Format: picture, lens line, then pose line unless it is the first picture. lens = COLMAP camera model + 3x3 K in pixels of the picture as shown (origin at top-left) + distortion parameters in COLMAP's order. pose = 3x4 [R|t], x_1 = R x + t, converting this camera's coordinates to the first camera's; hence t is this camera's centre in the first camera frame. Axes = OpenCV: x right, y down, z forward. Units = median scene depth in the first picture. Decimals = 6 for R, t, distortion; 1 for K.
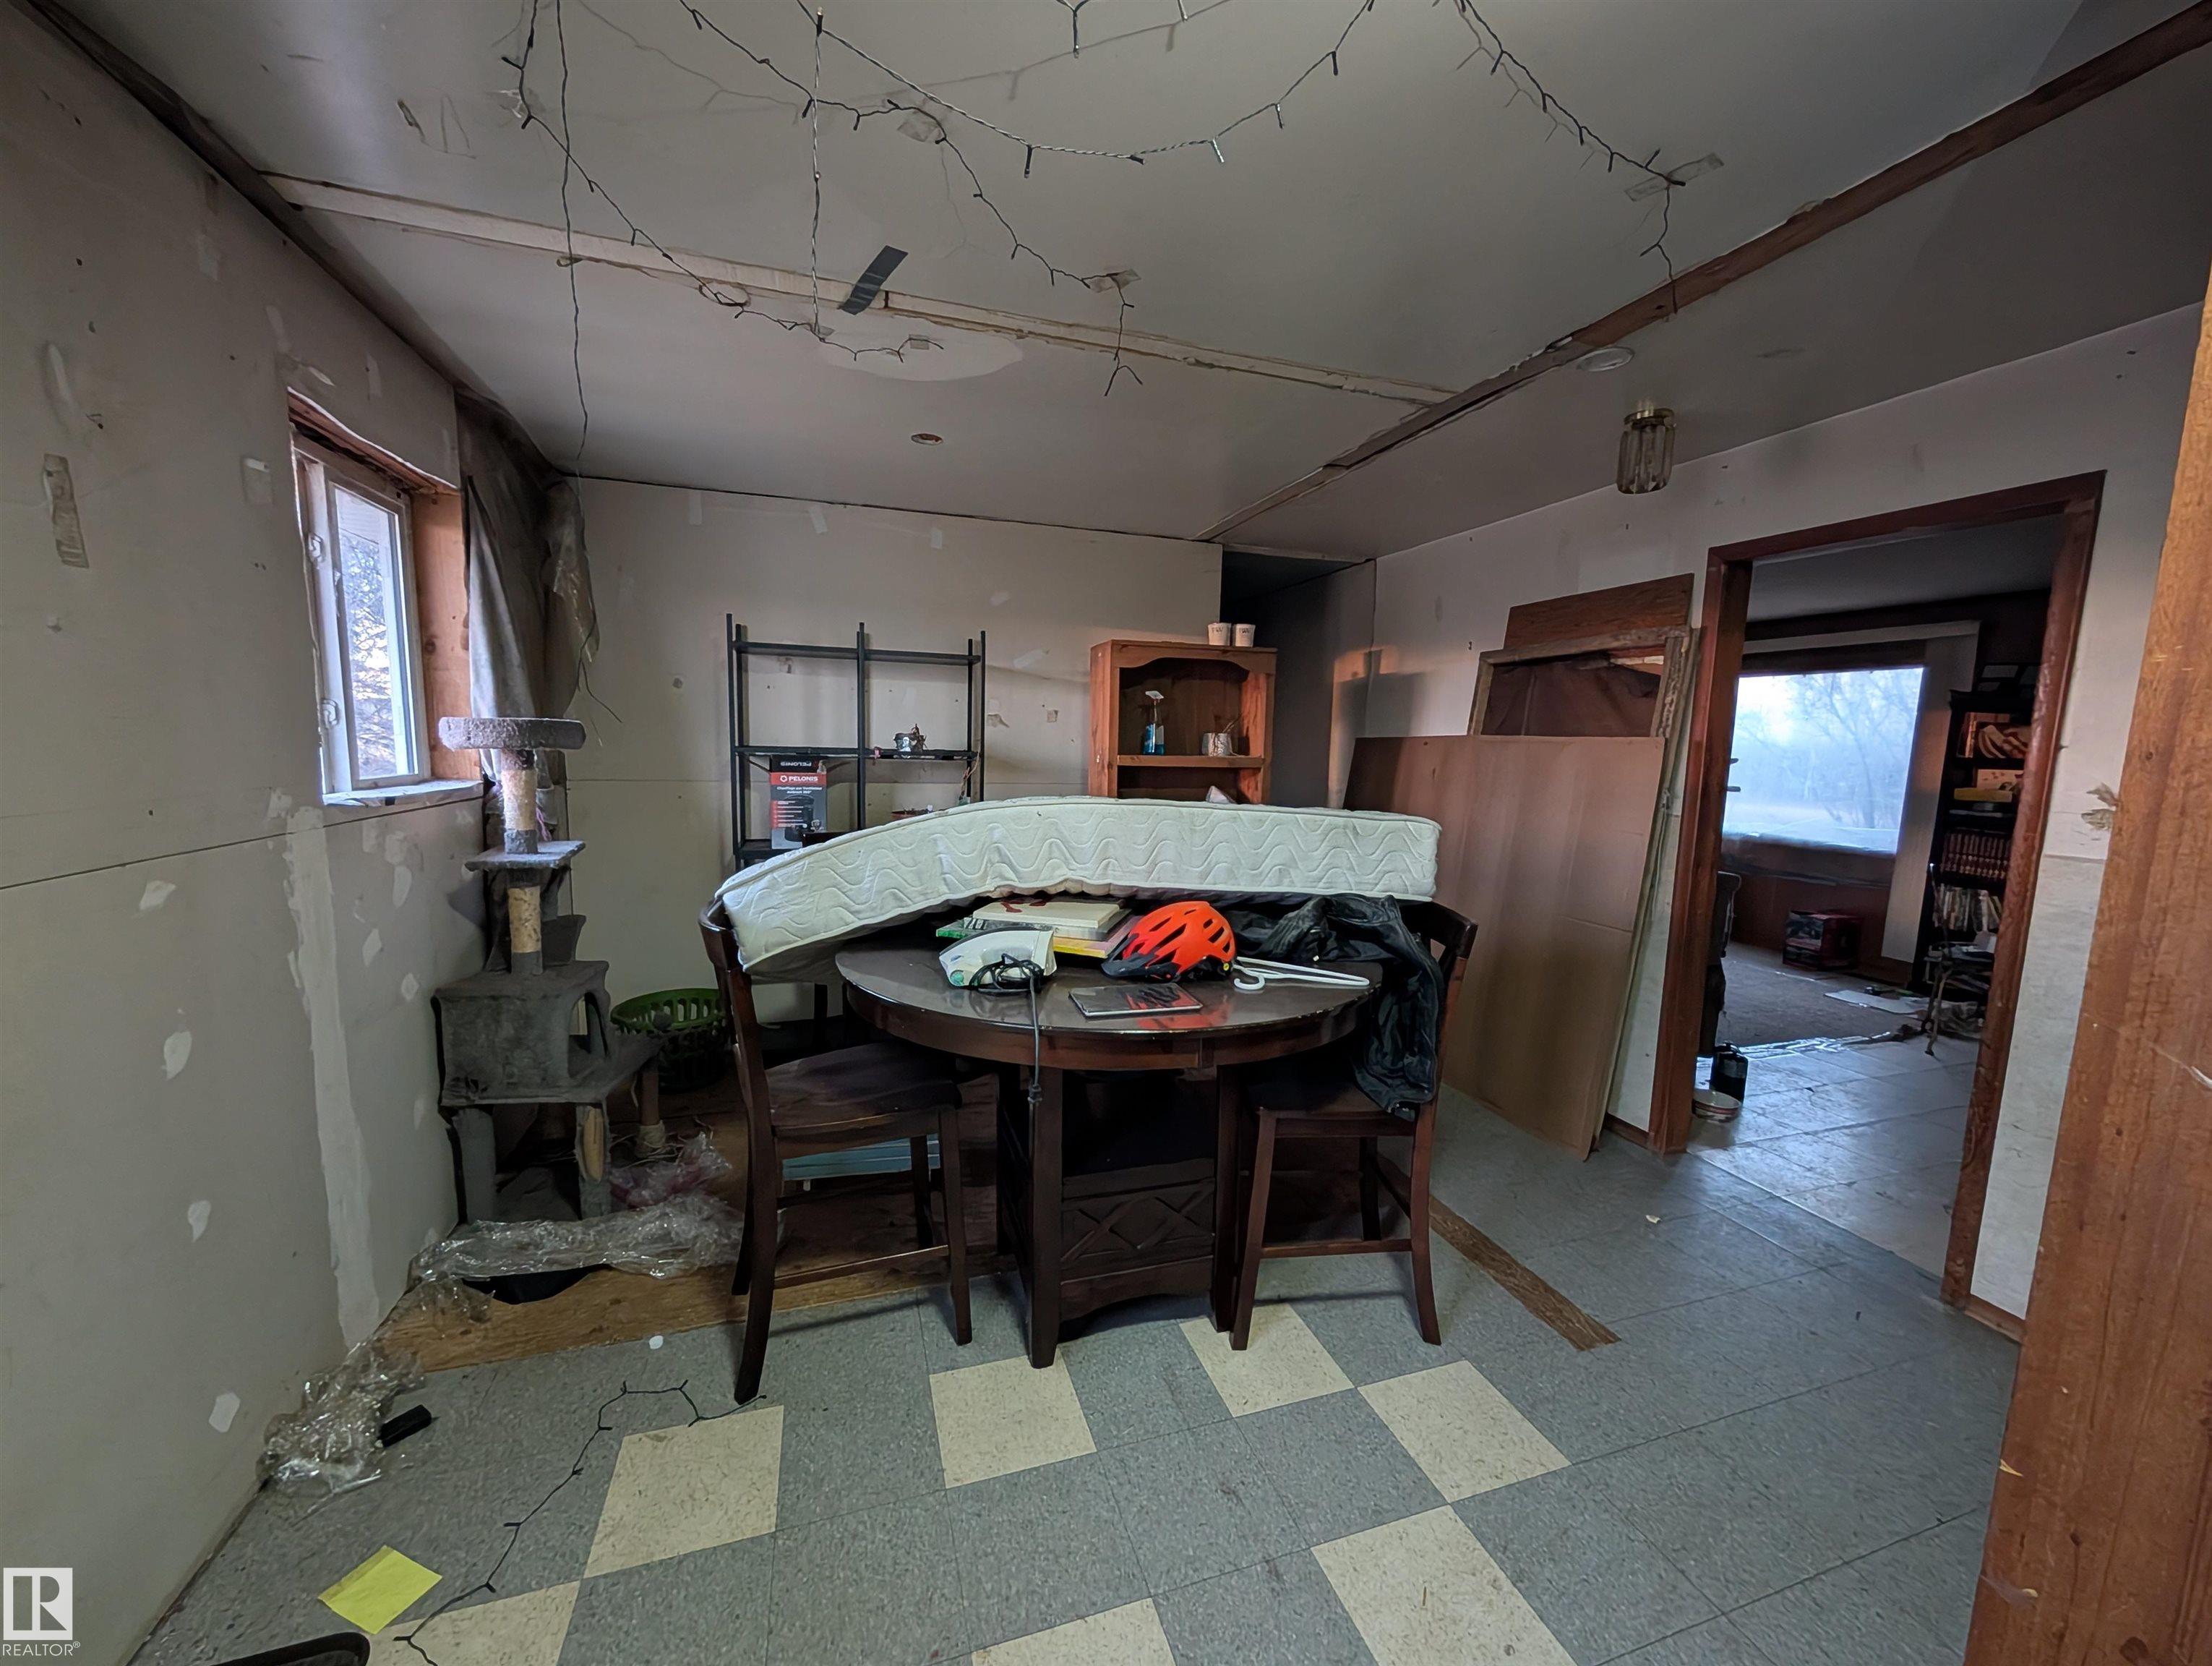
lens RADIAL K [[838.3, 0, 1102.0], [0, 838.3, 837.1], [0, 0, 1]] dist [0.001750, -0.000030]
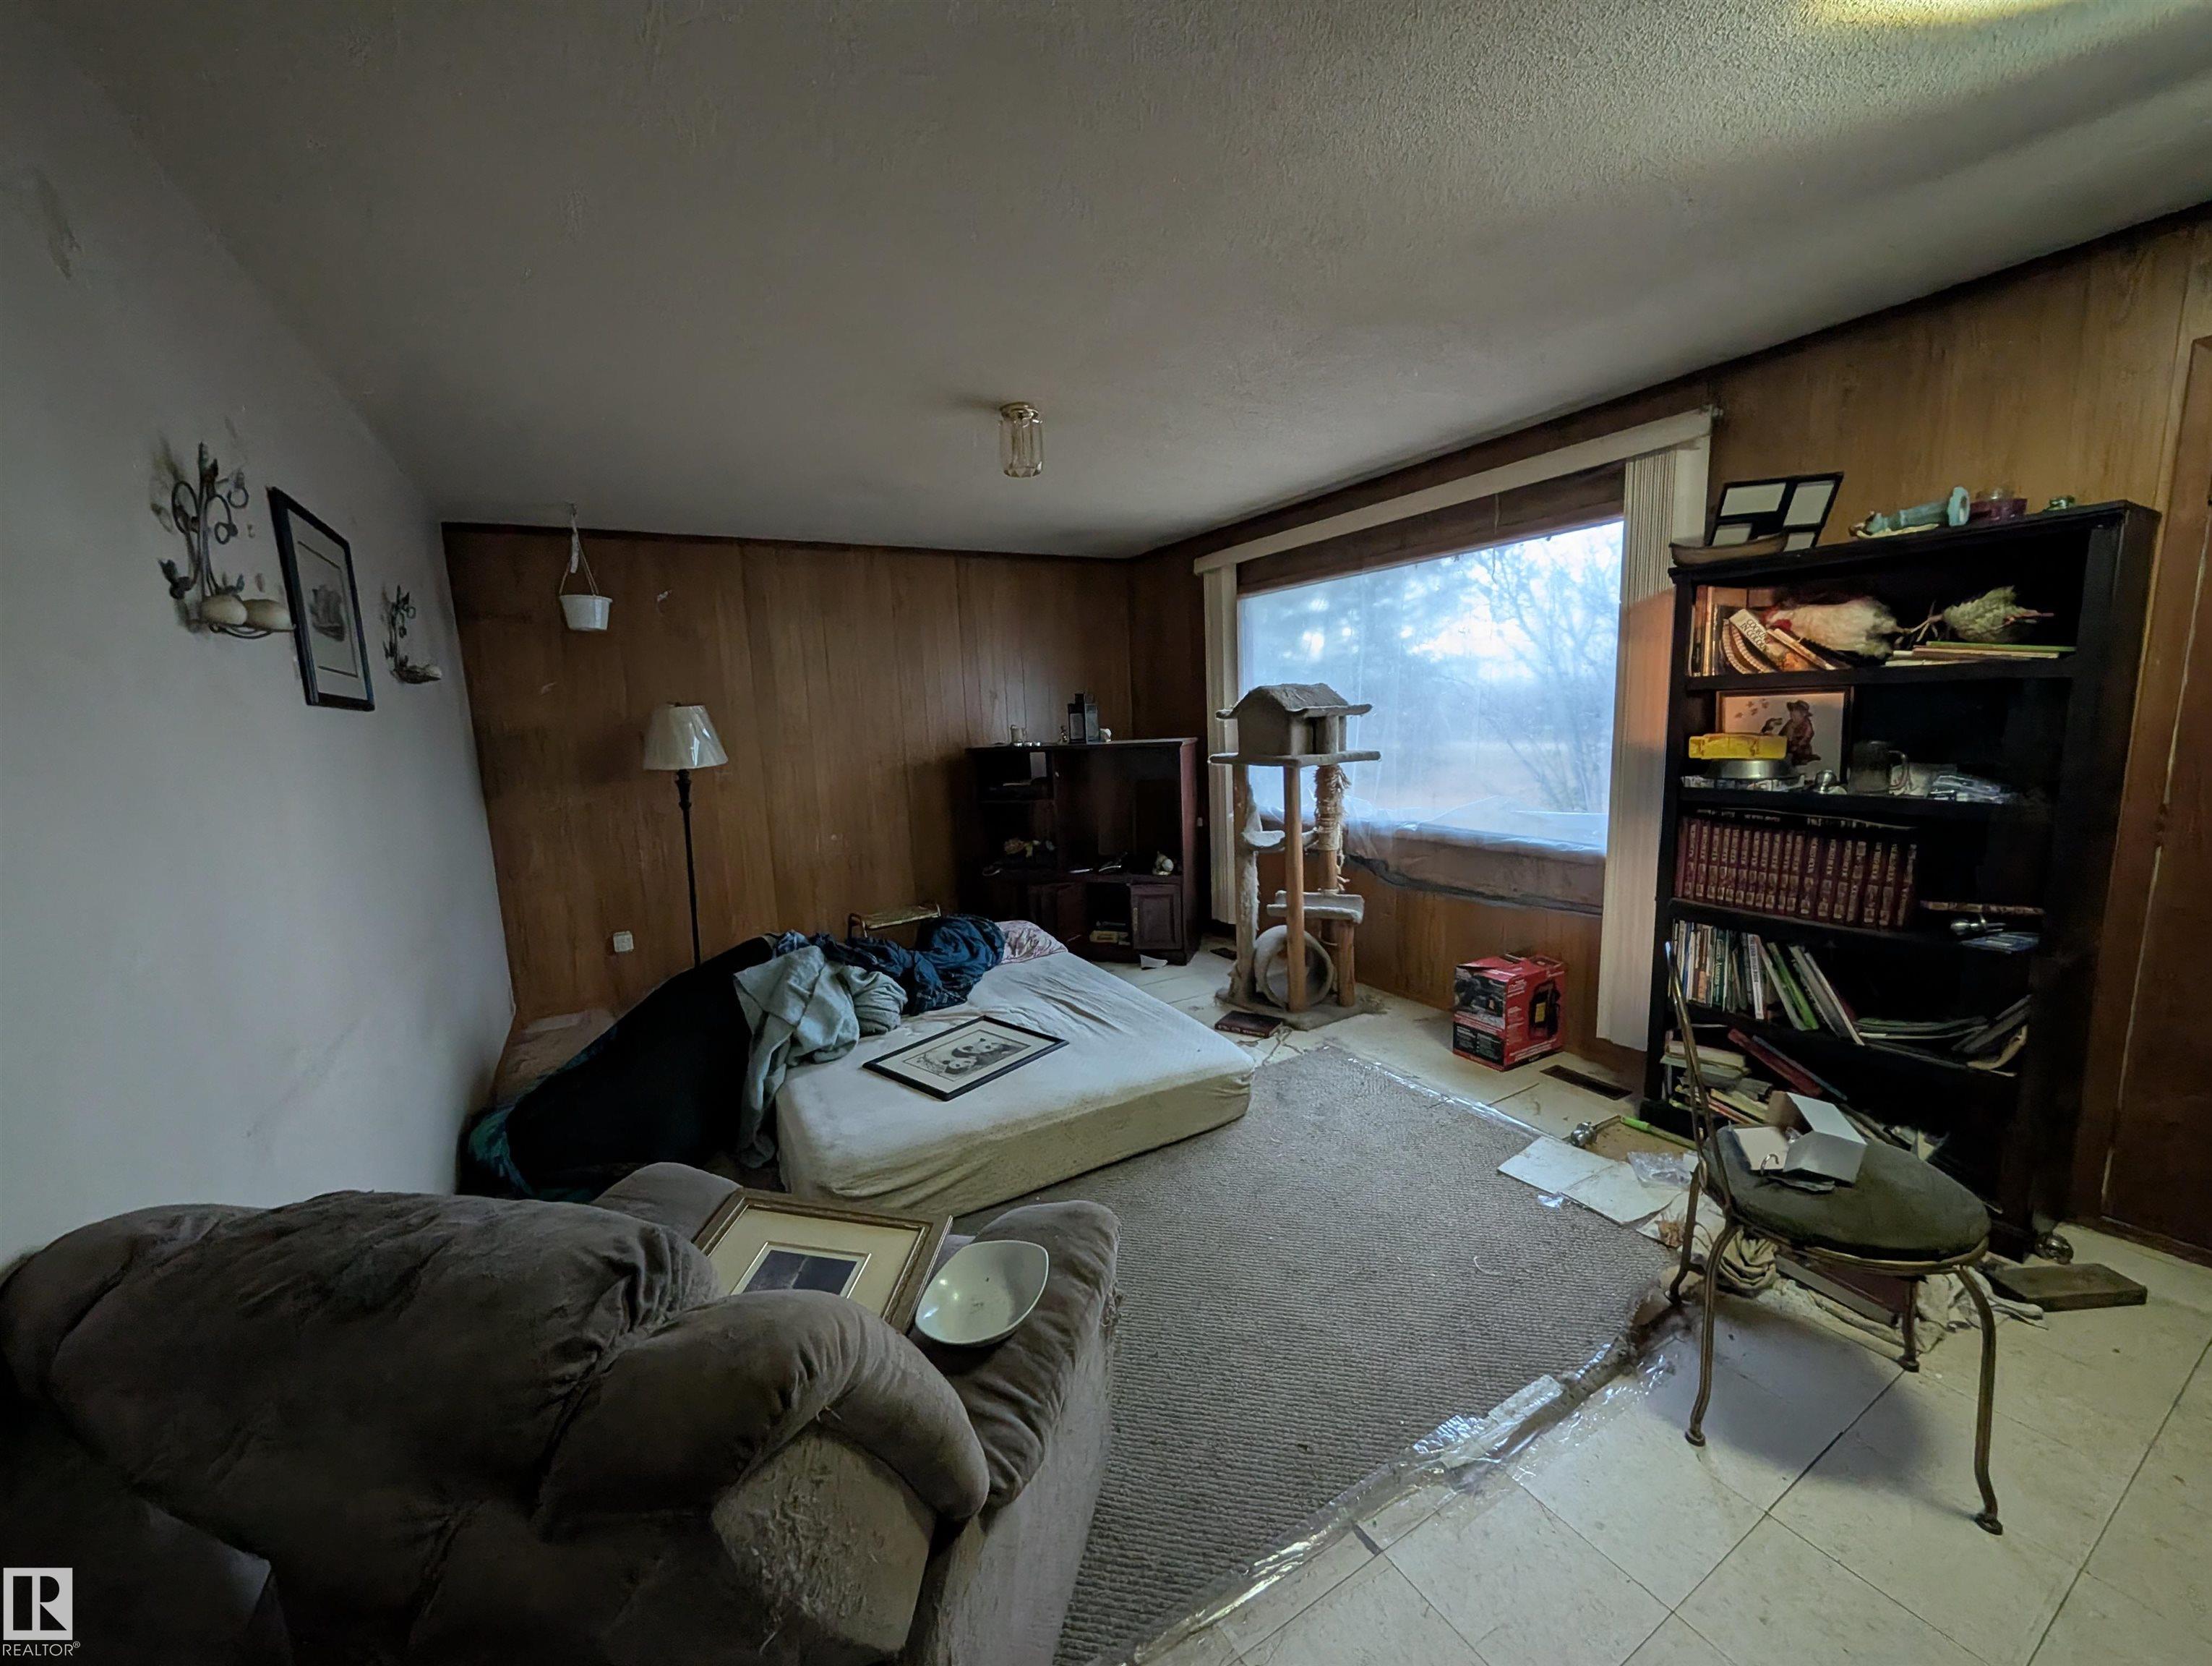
lens RADIAL K [[838.3, 0, 1106.6], [0, 838.3, 835.9], [0, 0, 1]] dist [0.001750, -0.000030]
pose [[0.974968, -0.097176, 0.199987, 0.548384], [0.091196, 0.995072, 0.038922, -0.050086], [-0.202784, -0.019709, 0.979025, 0.558185]]
